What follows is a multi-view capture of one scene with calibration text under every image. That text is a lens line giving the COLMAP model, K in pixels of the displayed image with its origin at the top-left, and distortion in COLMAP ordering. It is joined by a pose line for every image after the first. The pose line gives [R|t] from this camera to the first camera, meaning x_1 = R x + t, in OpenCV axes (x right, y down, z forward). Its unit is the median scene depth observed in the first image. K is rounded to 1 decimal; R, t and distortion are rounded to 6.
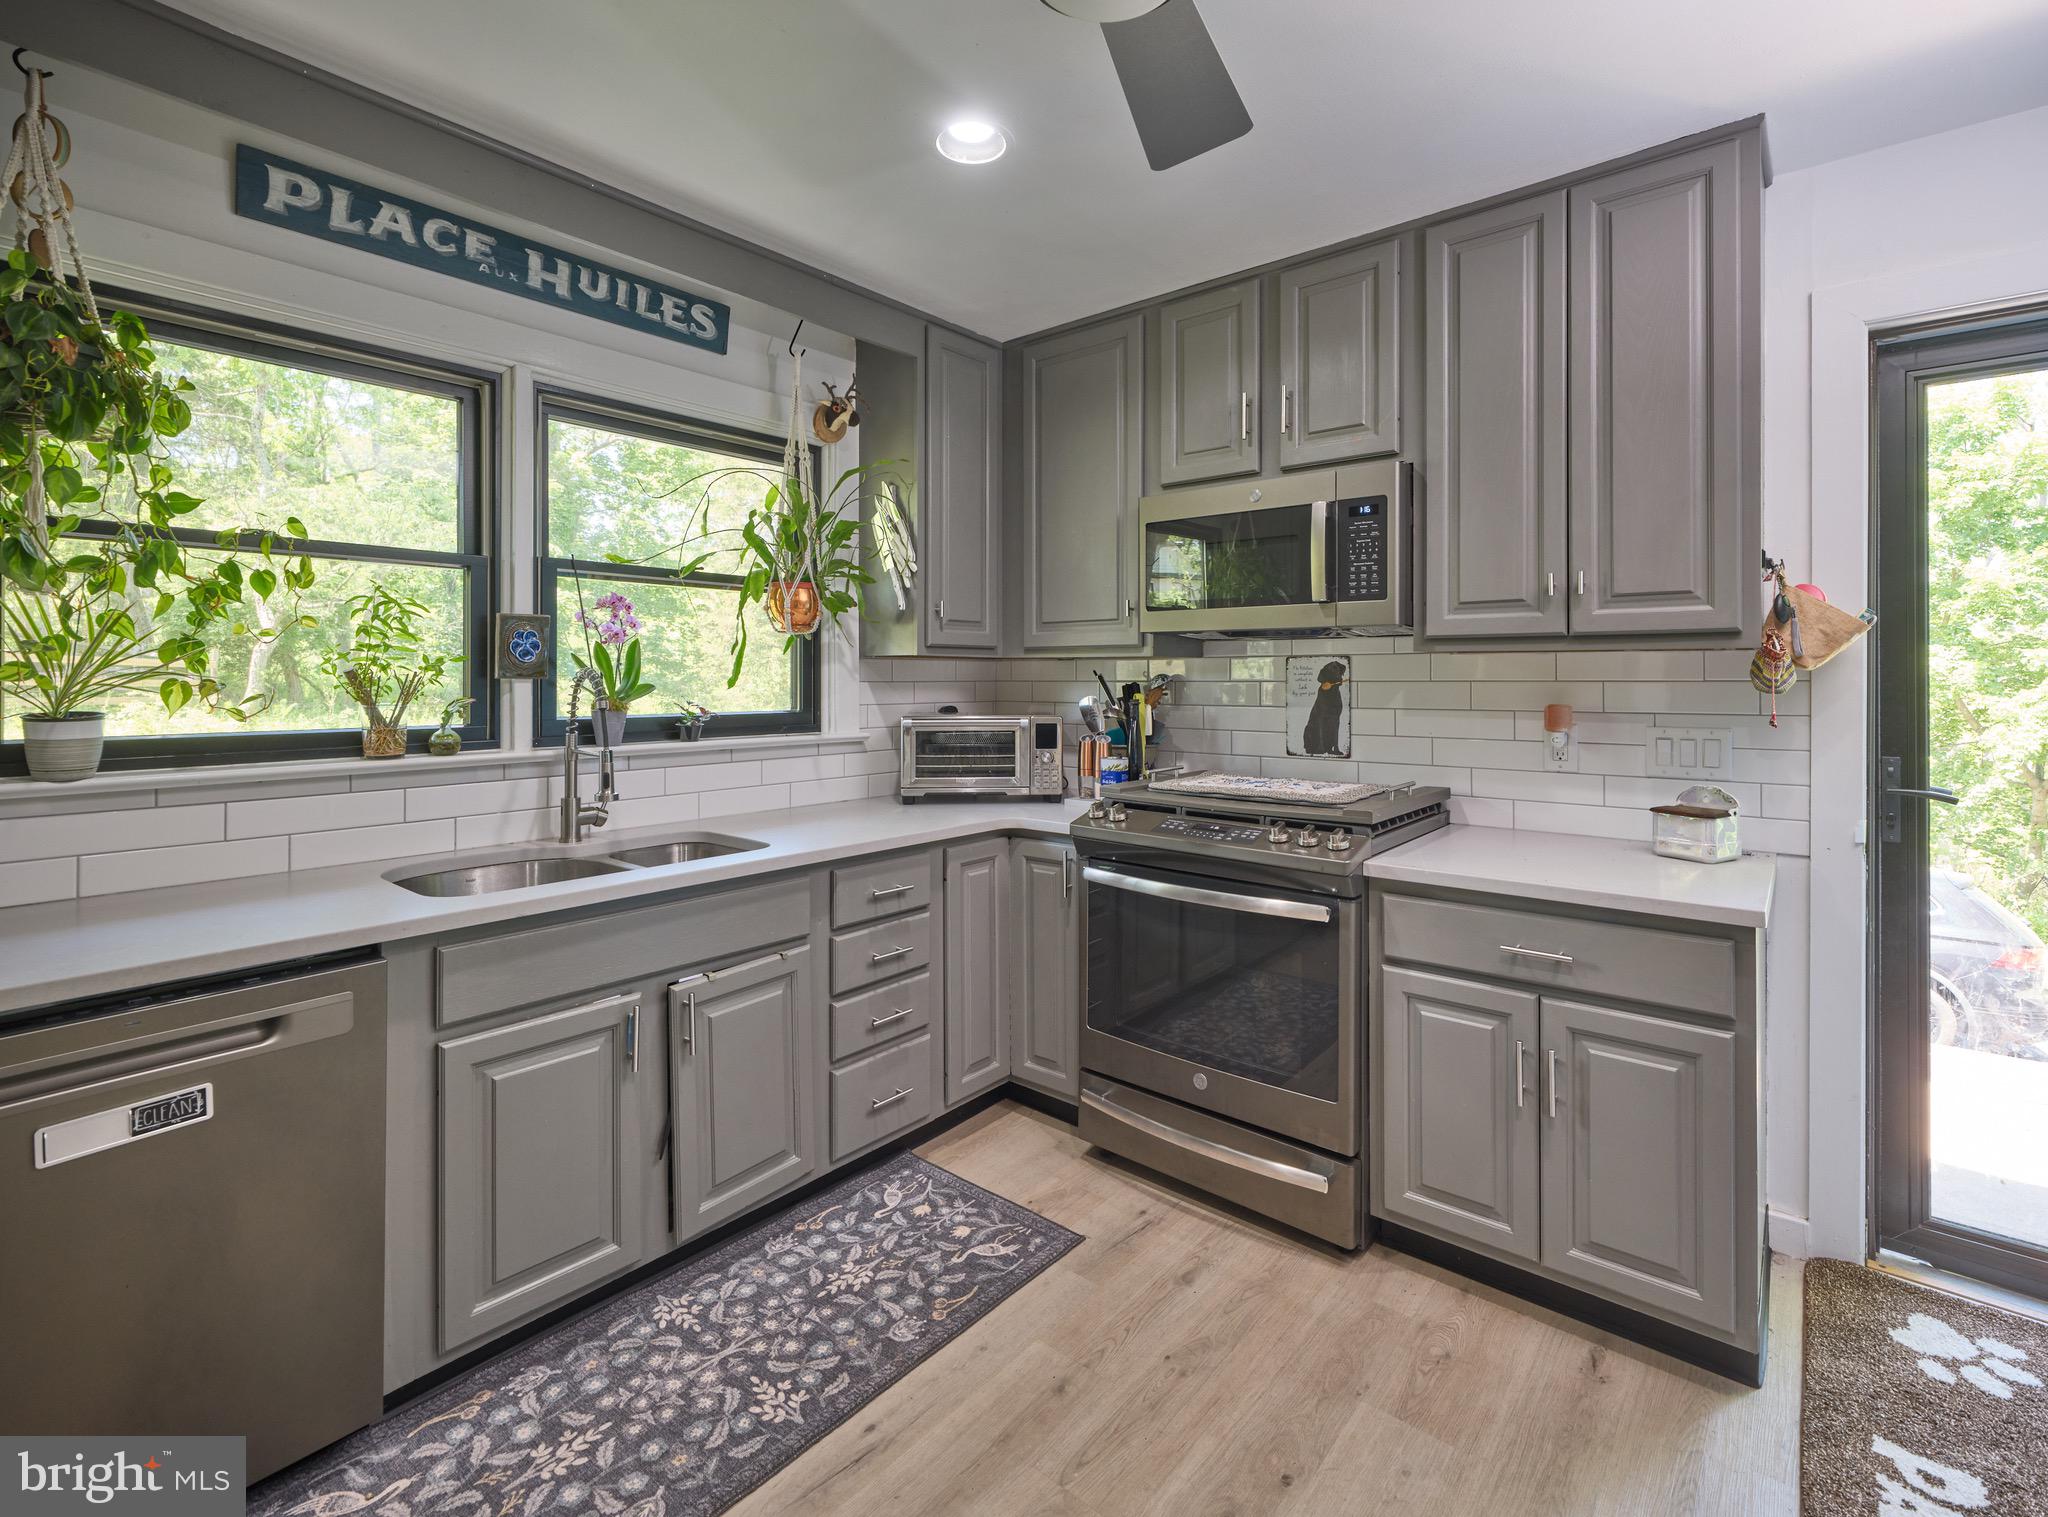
lens RADIAL K [[946.3, 0, 1023.8], [0, 946.3, 674.5], [0, 0, 1]] dist [0.000067, 0.000067]
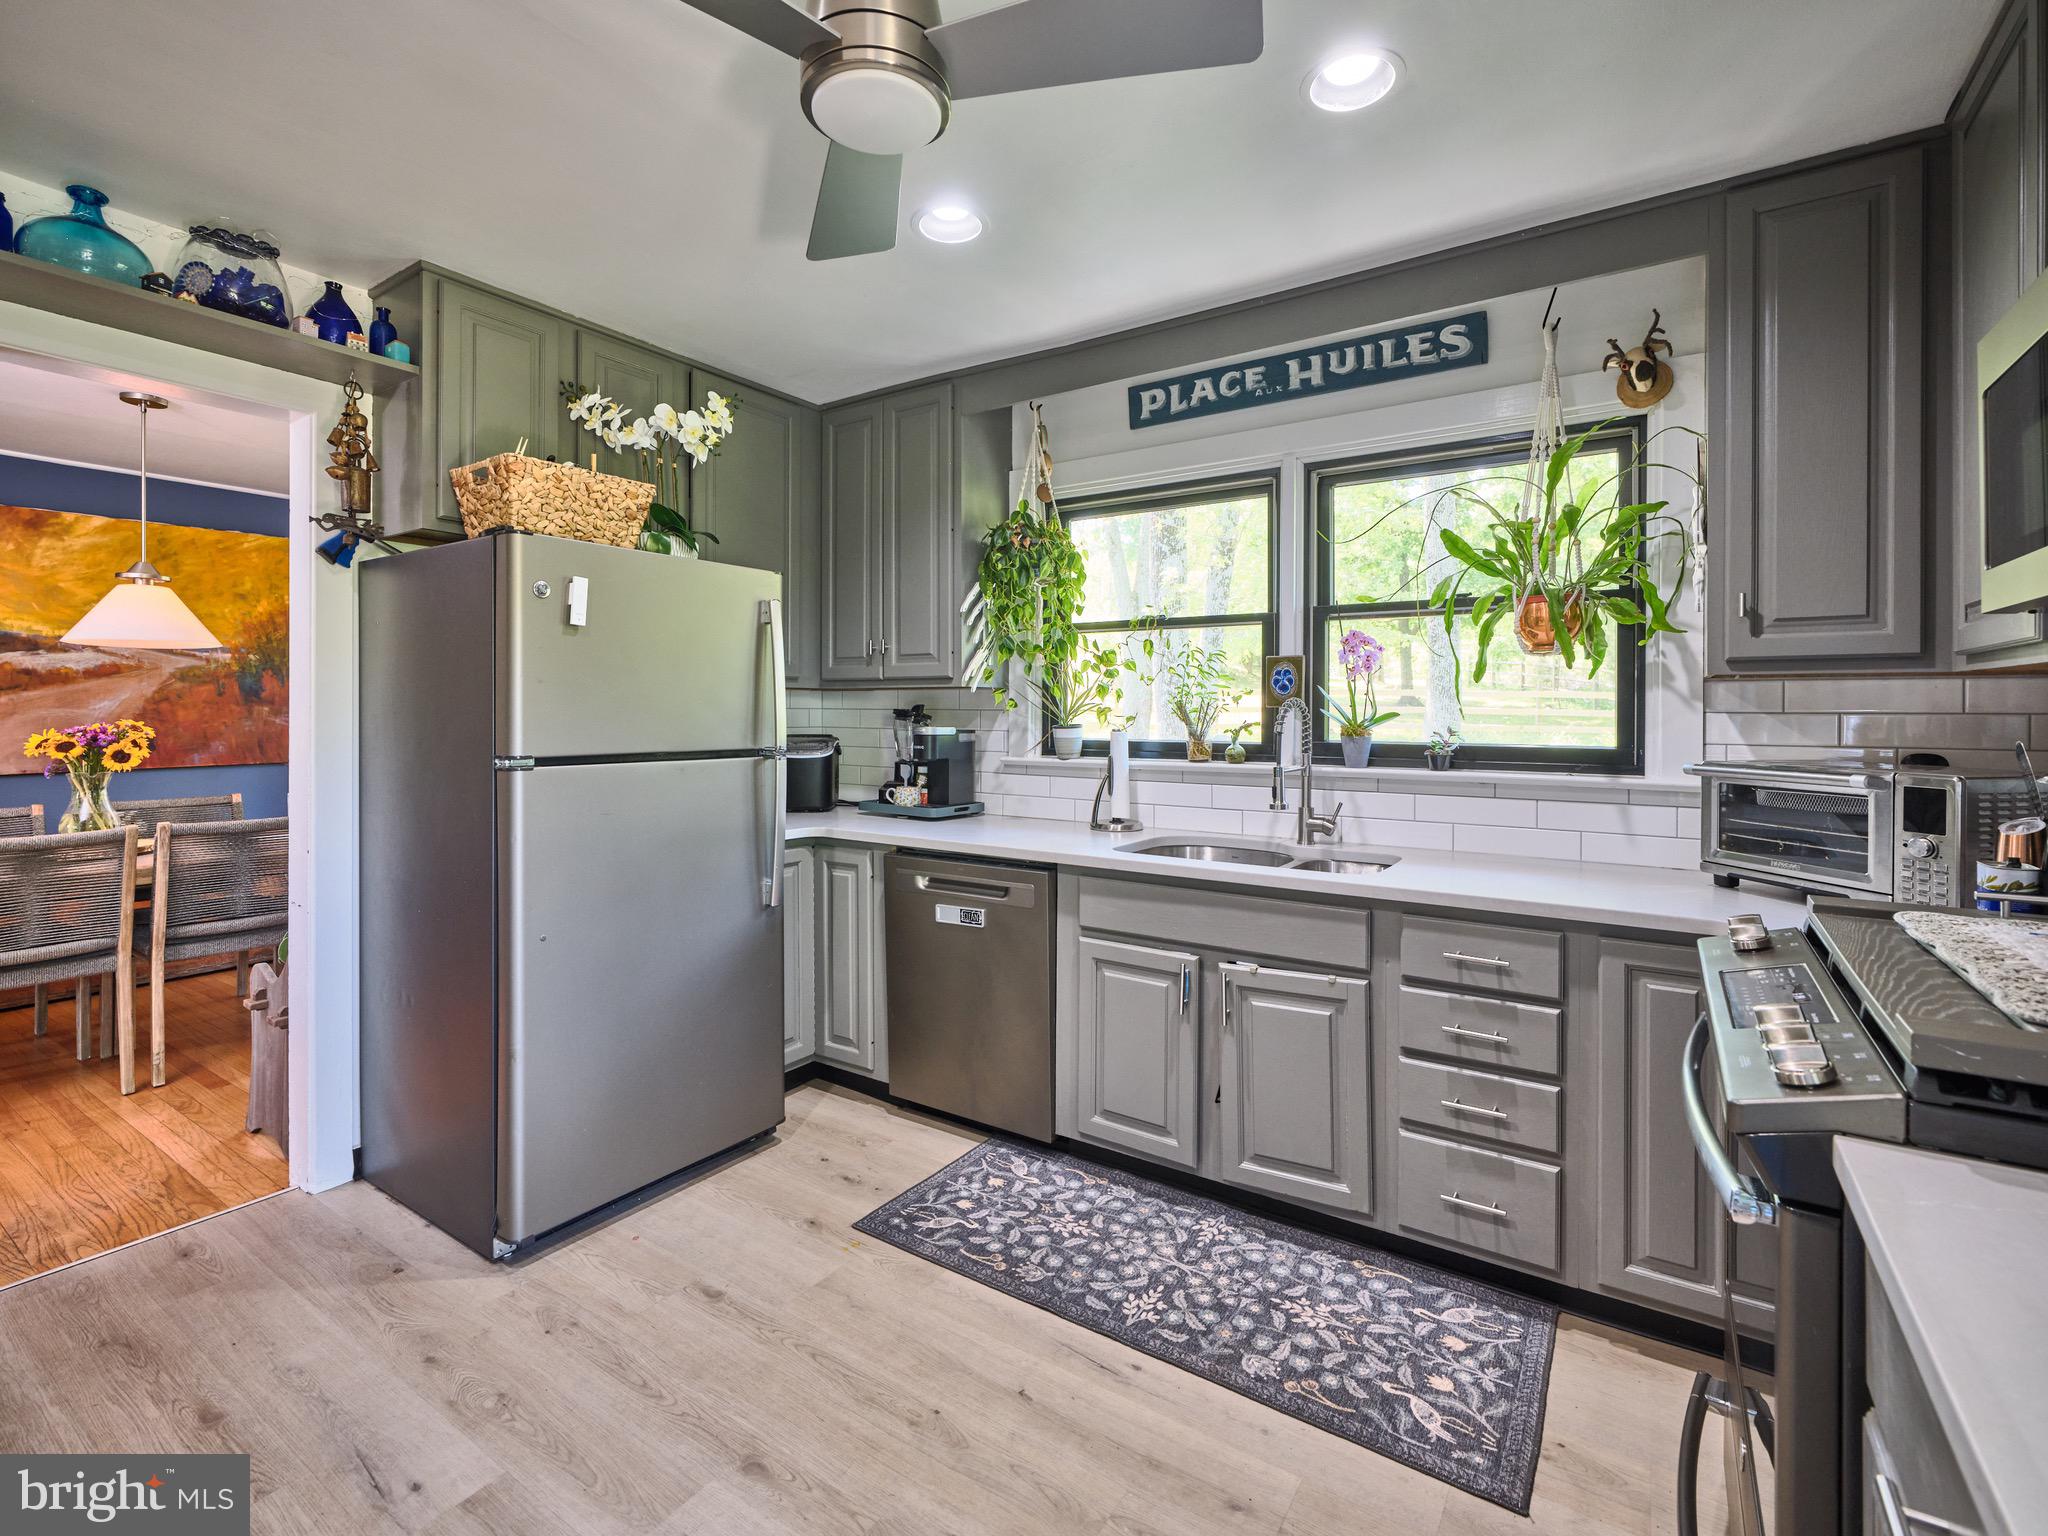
lens RADIAL K [[928.6, 0, 1031.4], [0, 928.6, 713.9], [0, 0, 1]] dist [-0.000003, -0.000059]
pose [[0.114277, 0.008481, -0.993413, 0.731906], [0.001518, 0.999961, 0.008711, 0.001771], [0.993448, -0.002503, 0.114260, 0.593367]]
